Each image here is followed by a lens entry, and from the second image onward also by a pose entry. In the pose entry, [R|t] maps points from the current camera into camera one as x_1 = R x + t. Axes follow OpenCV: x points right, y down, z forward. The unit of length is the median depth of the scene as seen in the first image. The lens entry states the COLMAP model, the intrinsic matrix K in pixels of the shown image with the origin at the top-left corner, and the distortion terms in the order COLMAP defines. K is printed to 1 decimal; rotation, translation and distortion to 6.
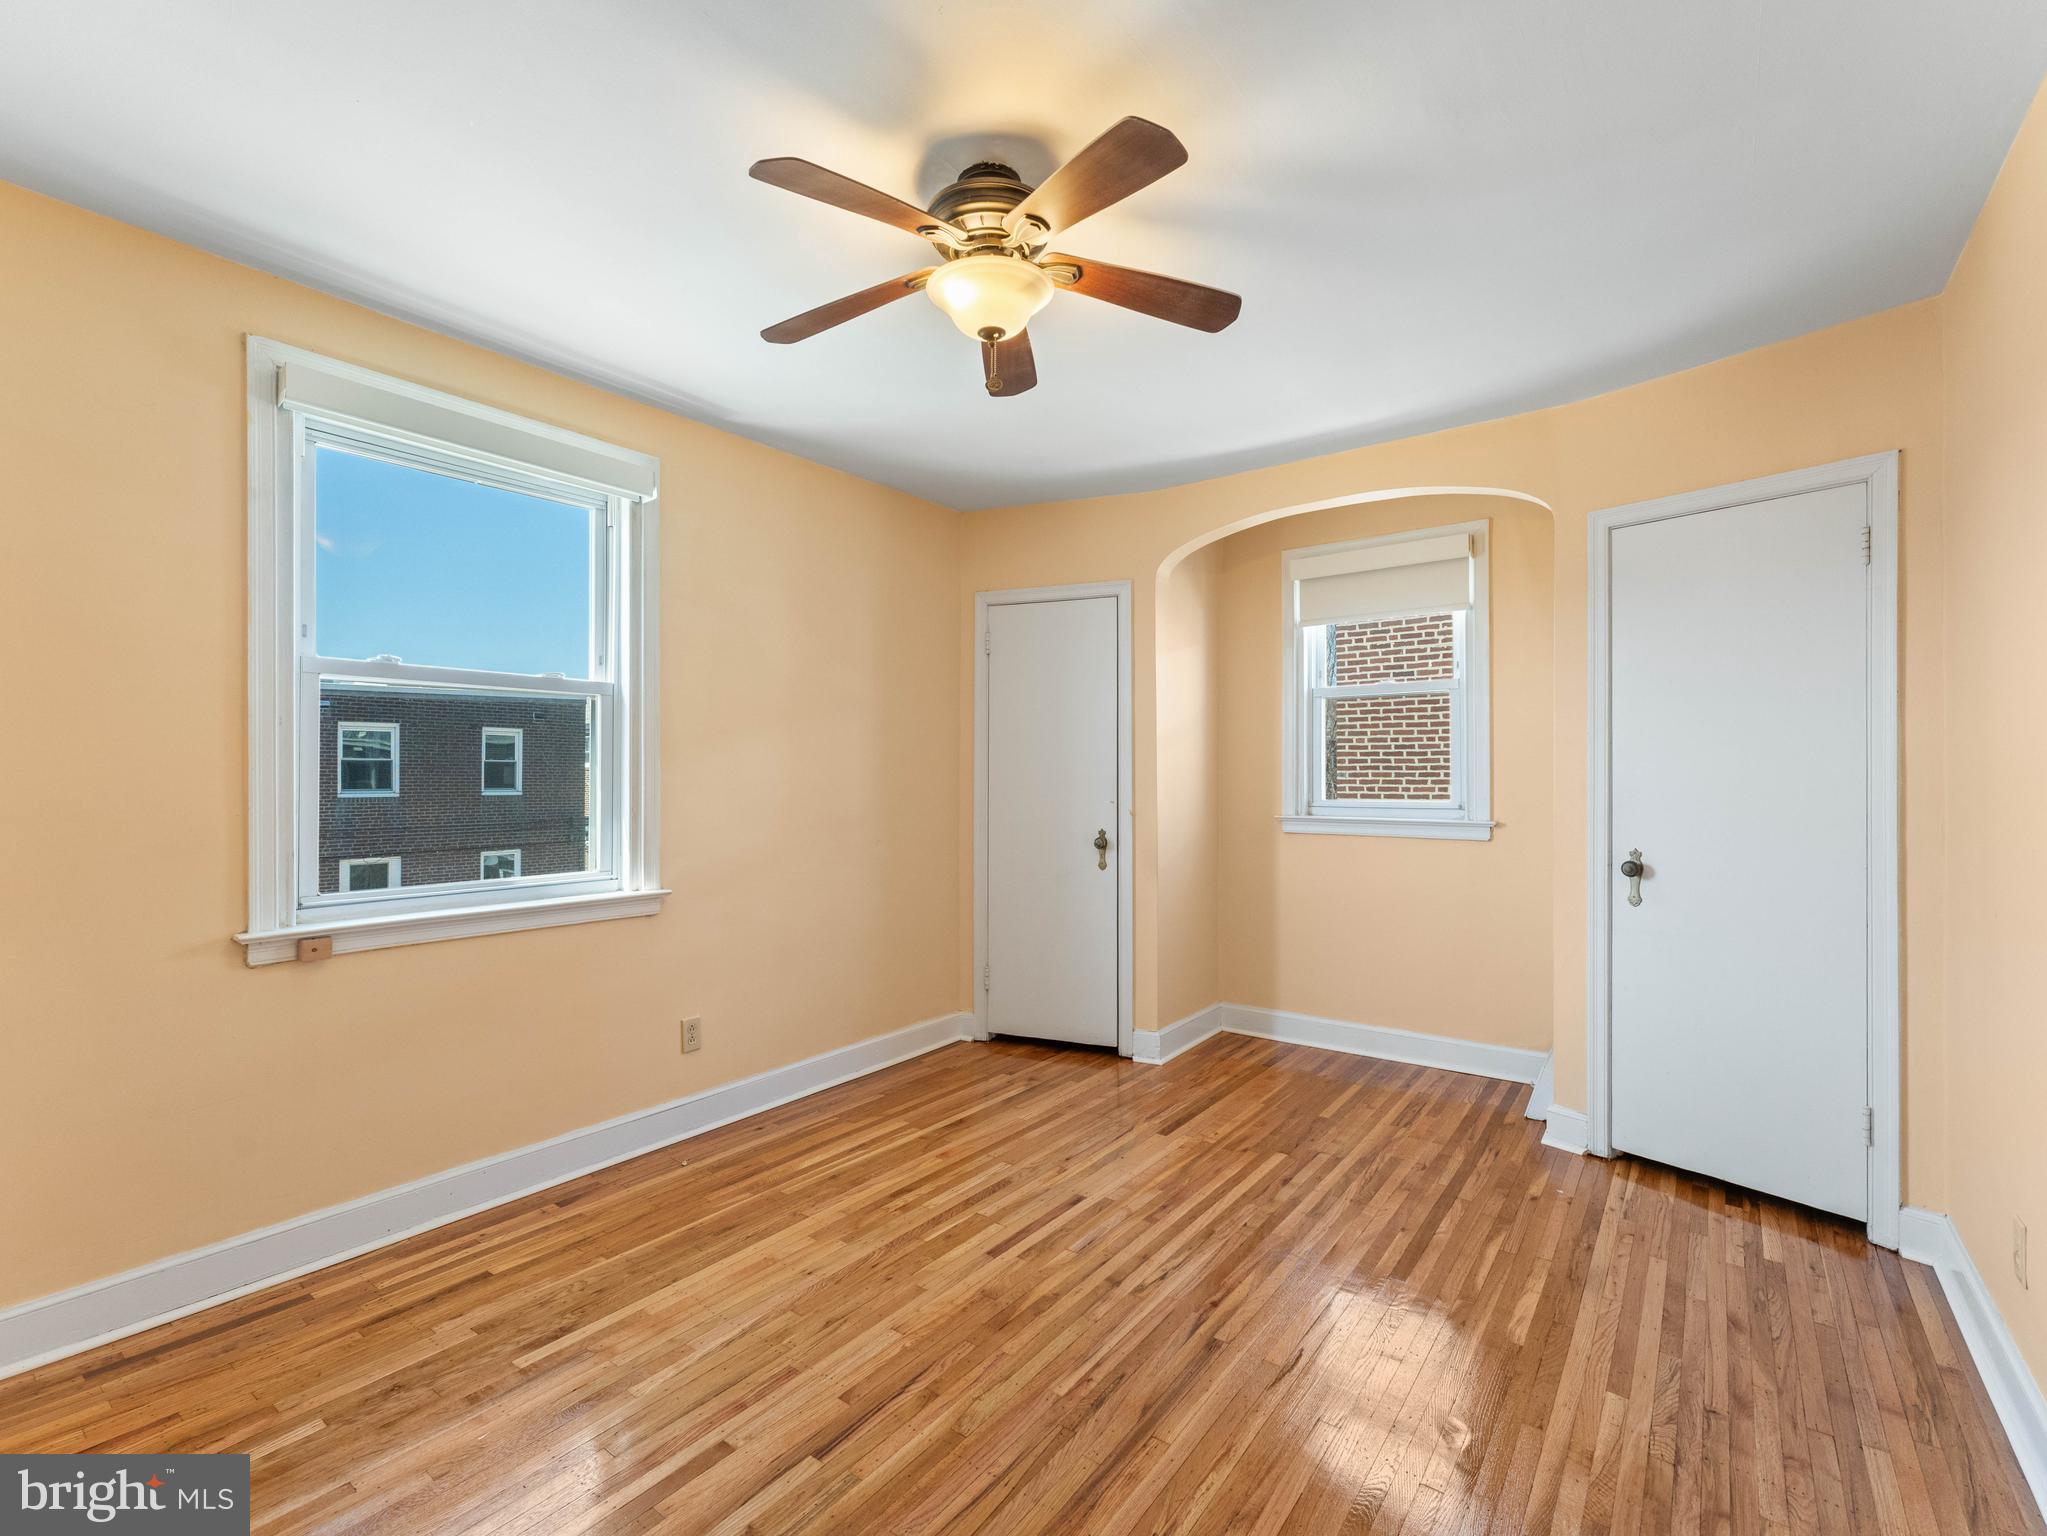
lens RADIAL K [[934.3, 0, 1018.4], [0, 934.3, 769.0], [0, 0, 1]] dist [0.002881, 0.000387]
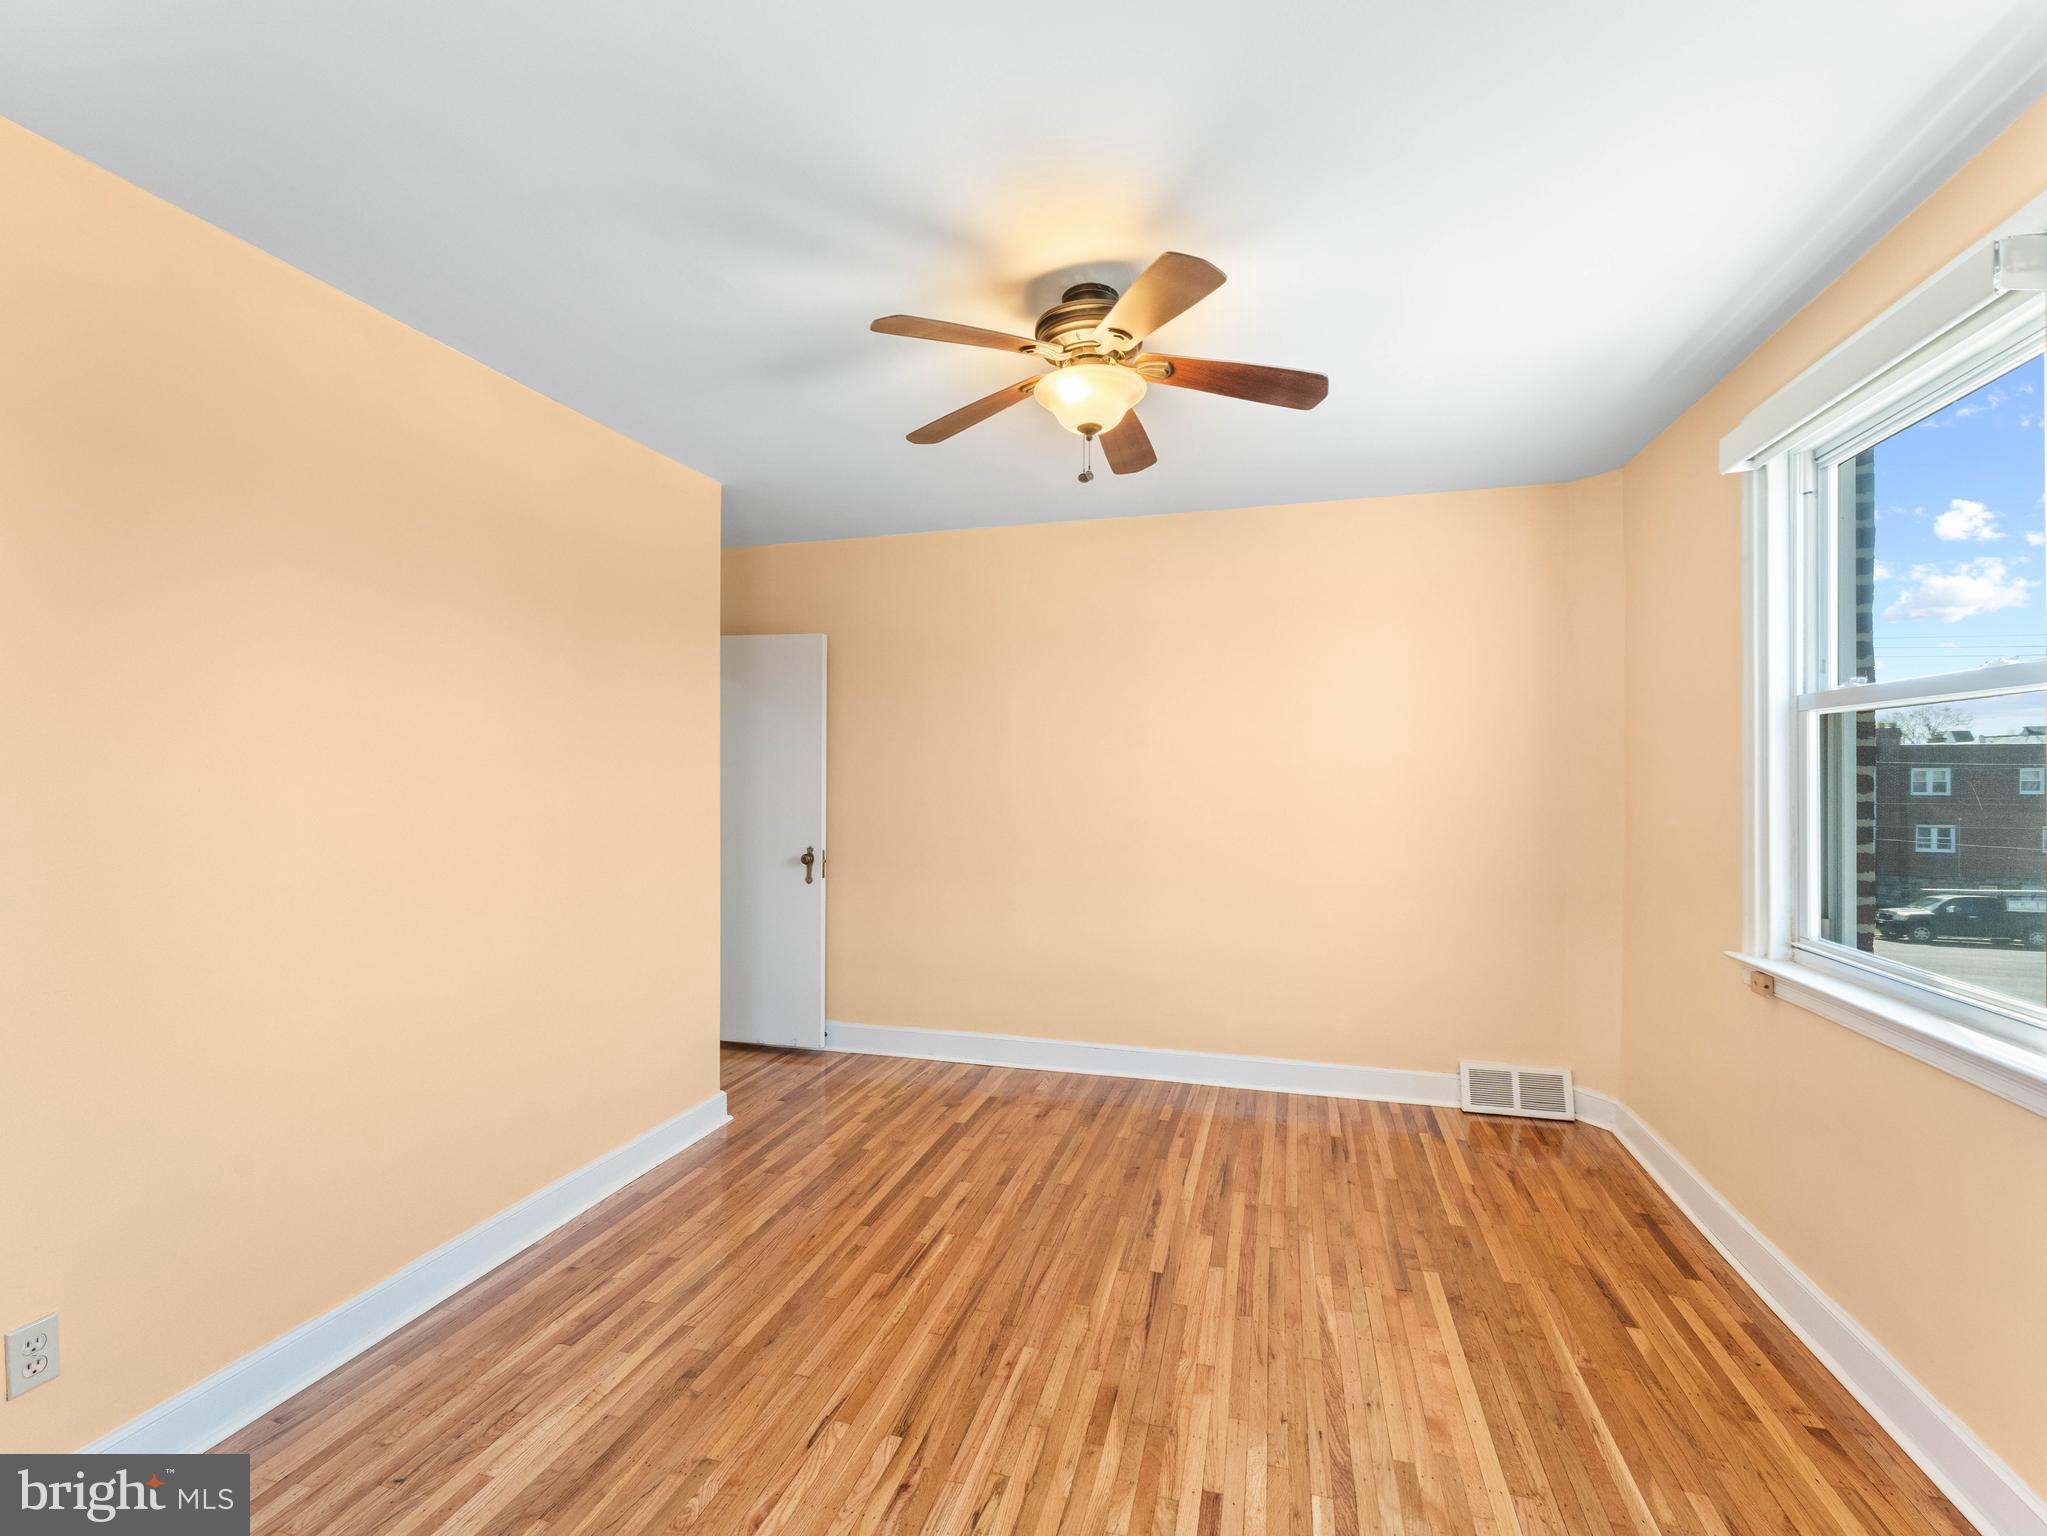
lens RADIAL K [[934.3, 0, 1018.7], [0, 934.3, 777.2], [0, 0, 1]] dist [0.002881, 0.000387]
pose [[-0.930027, 0.000825, -0.367491, 0.433312], [0.003234, 0.999977, -0.005940, -0.034368], [0.367477, -0.006713, -0.930008, 1.873516]]
